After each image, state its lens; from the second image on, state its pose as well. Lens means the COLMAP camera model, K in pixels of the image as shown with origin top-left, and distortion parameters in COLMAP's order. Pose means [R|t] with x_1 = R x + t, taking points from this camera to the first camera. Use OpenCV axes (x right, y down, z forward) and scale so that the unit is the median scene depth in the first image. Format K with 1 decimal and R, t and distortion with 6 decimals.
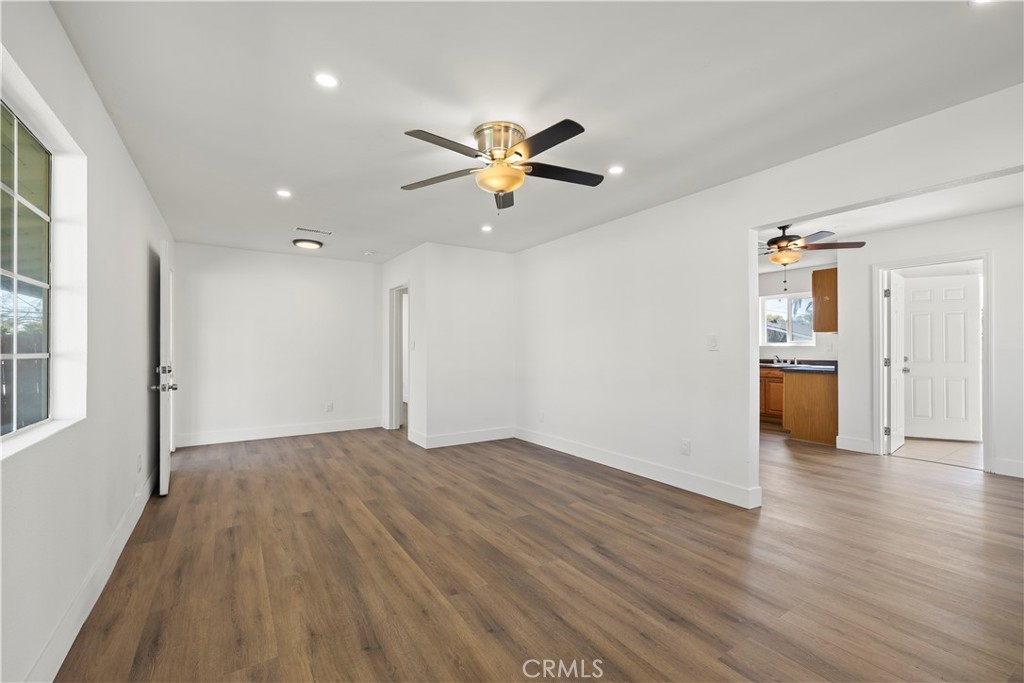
lens RADIAL K [[430.6, 0, 508.8], [0, 430.6, 344.0], [0, 0, 1]] dist [-0.000165, 0.000115]
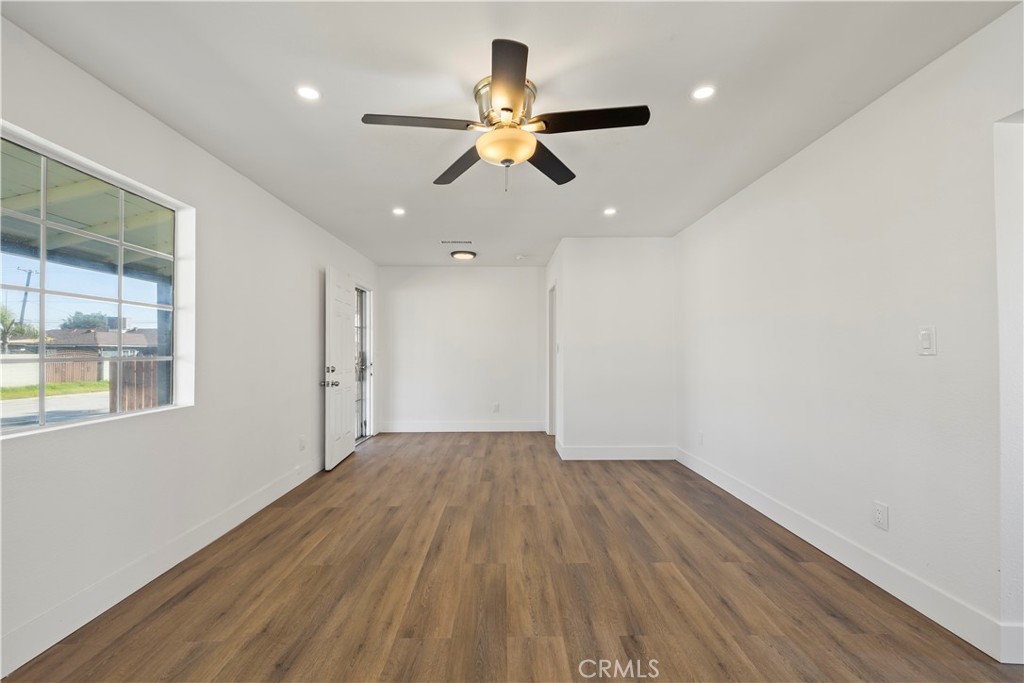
lens RADIAL K [[430.6, 0, 513.5], [0, 430.6, 344.8], [0, 0, 1]] dist [-0.000165, 0.000115]
pose [[0.847065, -0.009812, -0.531398, 0.353111], [0.007316, 0.999950, -0.006801, 0.000732], [0.531439, 0.001873, 0.847095, 0.257726]]
